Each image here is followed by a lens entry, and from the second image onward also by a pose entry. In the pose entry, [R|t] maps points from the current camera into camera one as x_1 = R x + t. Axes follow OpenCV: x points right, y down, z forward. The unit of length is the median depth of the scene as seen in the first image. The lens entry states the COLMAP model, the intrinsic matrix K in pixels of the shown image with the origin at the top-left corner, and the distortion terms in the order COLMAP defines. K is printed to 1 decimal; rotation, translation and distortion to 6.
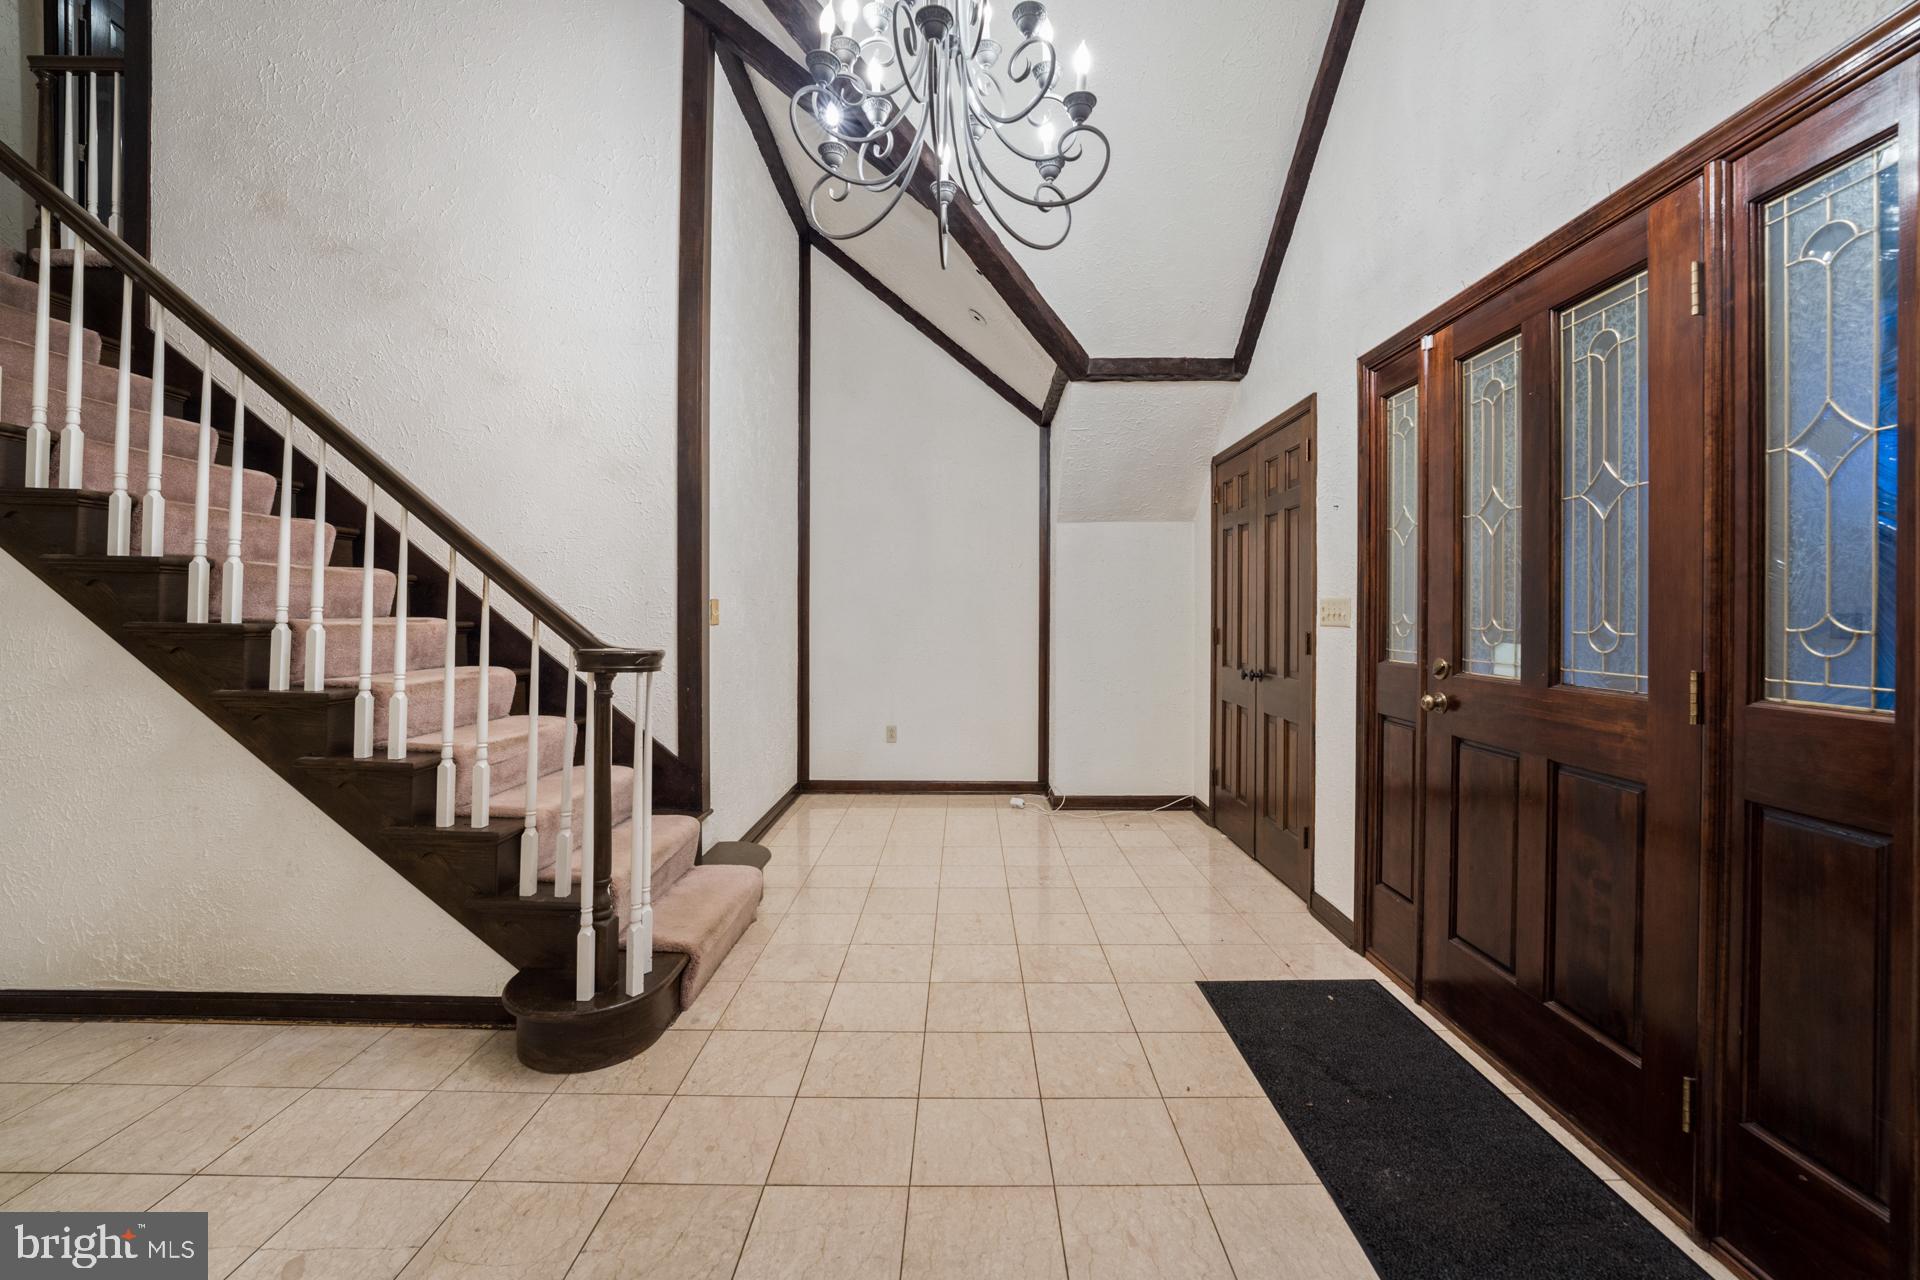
lens RADIAL K [[794.9, 0, 964.2], [0, 794.9, 621.4], [0, 0, 1]] dist [-0.025423, 0.003887]
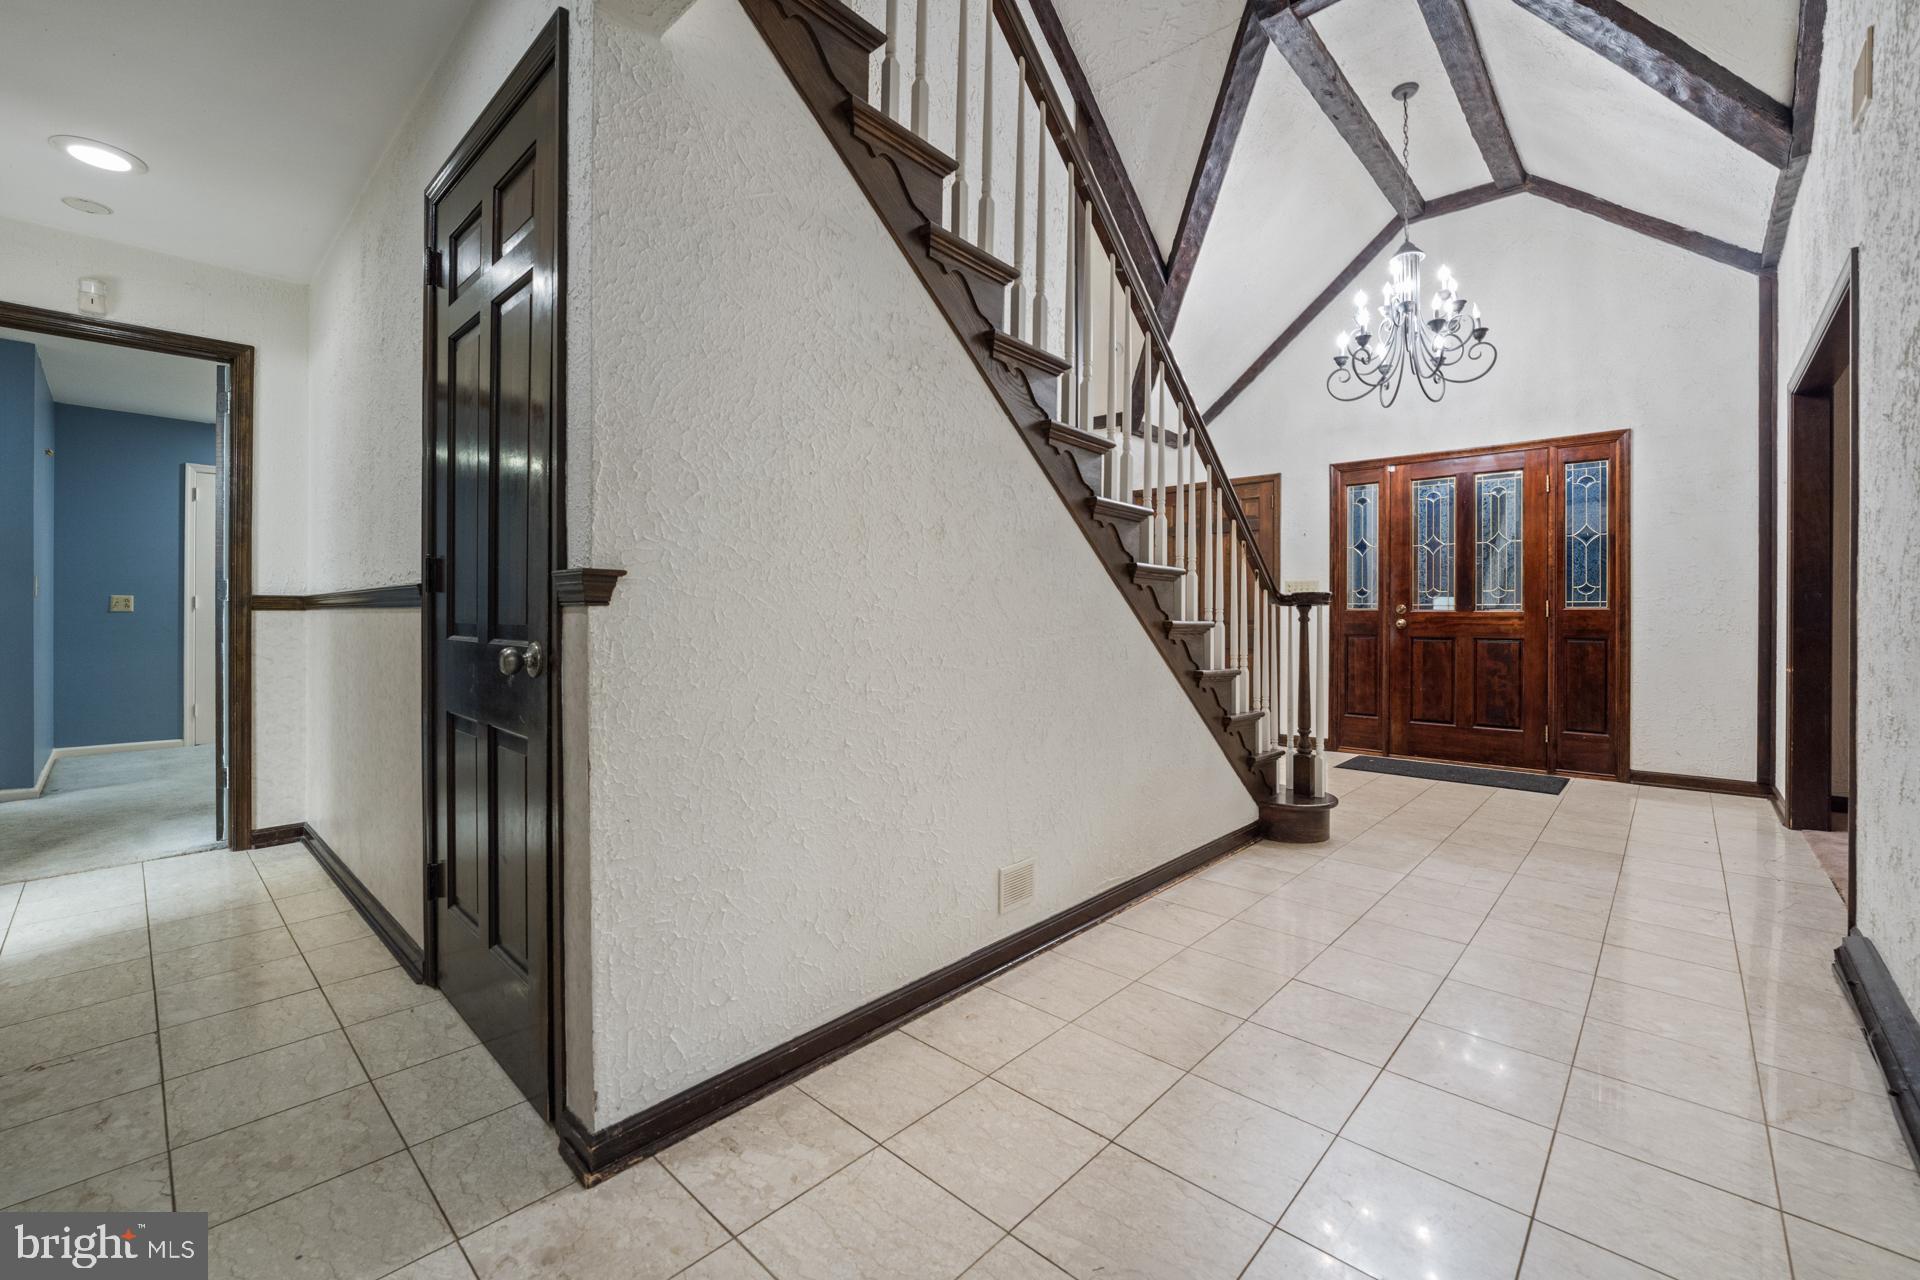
lens RADIAL K [[794.9, 0, 952.9], [0, 794.9, 613.7], [0, 0, 1]] dist [-0.025423, 0.003887]
pose [[0.688710, 0.000953, 0.725036, -1.756732], [0.005041, 0.999969, -0.006103, 0.069246], [-0.725019, 0.007858, 0.688684, 0.307372]]
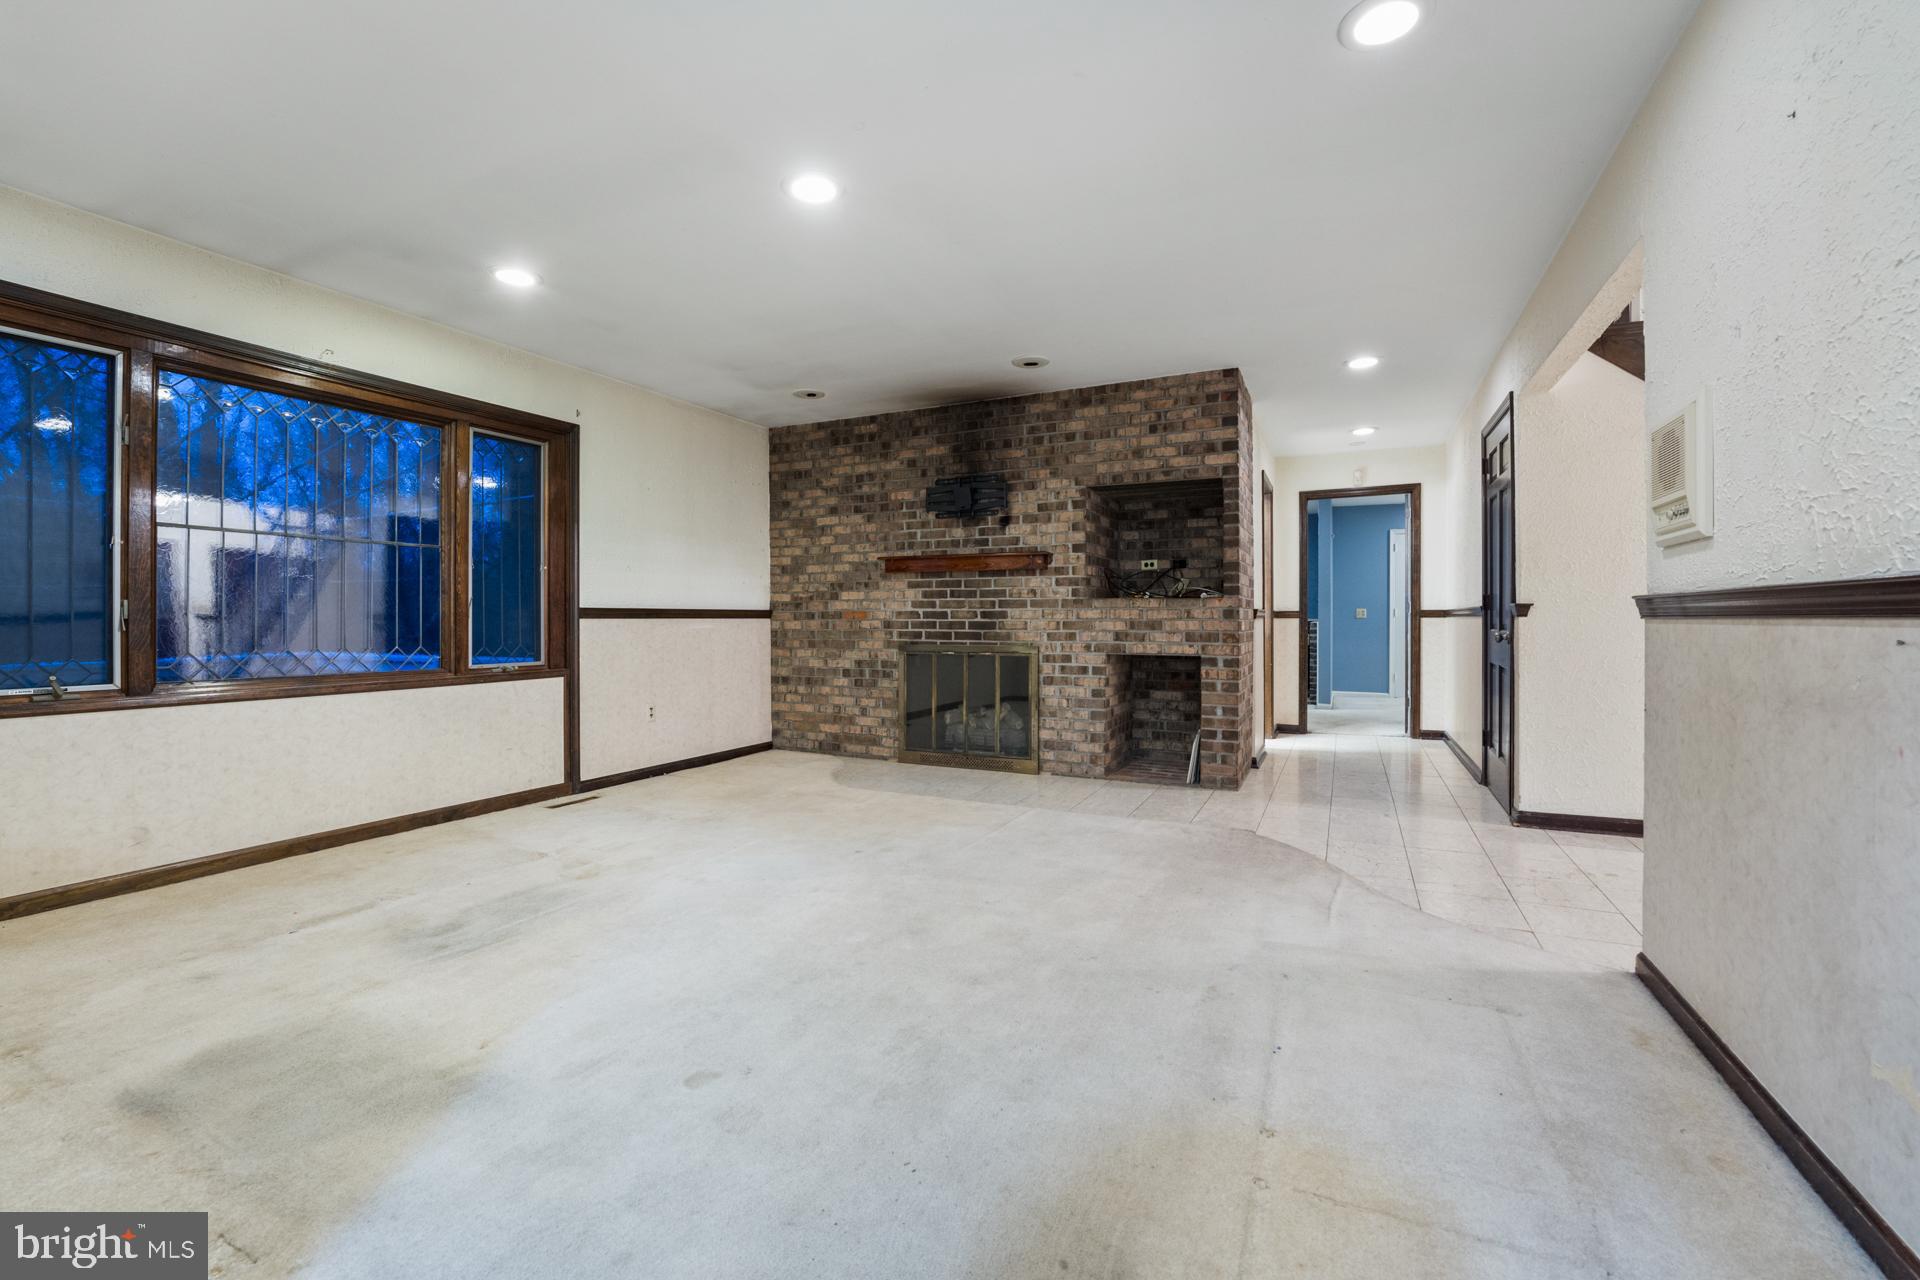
lens RADIAL K [[794.9, 0, 965.2], [0, 794.9, 625.6], [0, 0, 1]] dist [-0.025423, 0.003887]
pose [[0.897537, -0.000164, -0.440938, -1.814726], [0.000376, 1.000000, 0.000394, 0.073825], [0.440938, -0.000520, 0.897537, -0.848986]]
